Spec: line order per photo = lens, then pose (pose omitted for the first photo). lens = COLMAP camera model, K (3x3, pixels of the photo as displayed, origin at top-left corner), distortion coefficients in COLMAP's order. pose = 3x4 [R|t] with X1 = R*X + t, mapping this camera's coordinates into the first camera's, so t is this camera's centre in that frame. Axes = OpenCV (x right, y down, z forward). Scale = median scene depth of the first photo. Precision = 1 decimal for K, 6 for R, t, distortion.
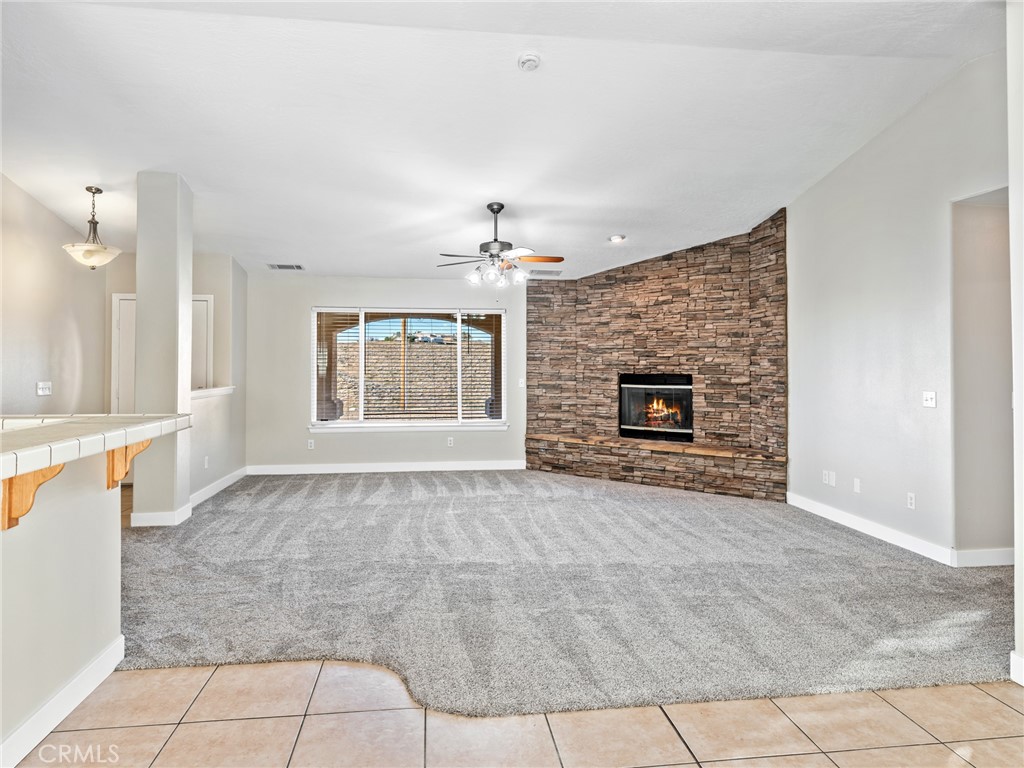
lens RADIAL K [[630.9, 0, 510.6], [0, 630.9, 353.0], [0, 0, 1]] dist [-0.005320, -0.001124]
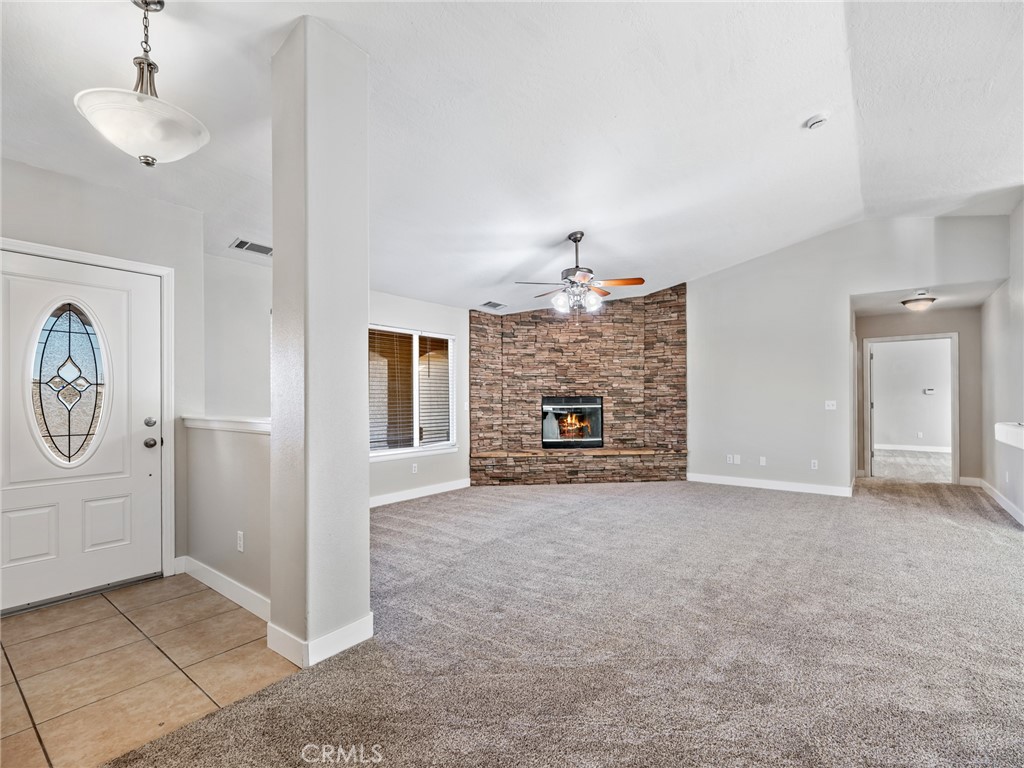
lens RADIAL K [[472.2, 0, 512.3], [0, 472.2, 396.9], [0, 0, 1]] dist [0.001115, 0.000144]
pose [[0.707643, -0.001911, 0.706567, -0.545634], [-0.006183, 0.999941, 0.008897, 0.026722], [-0.706543, -0.010664, 0.707590, 0.421611]]
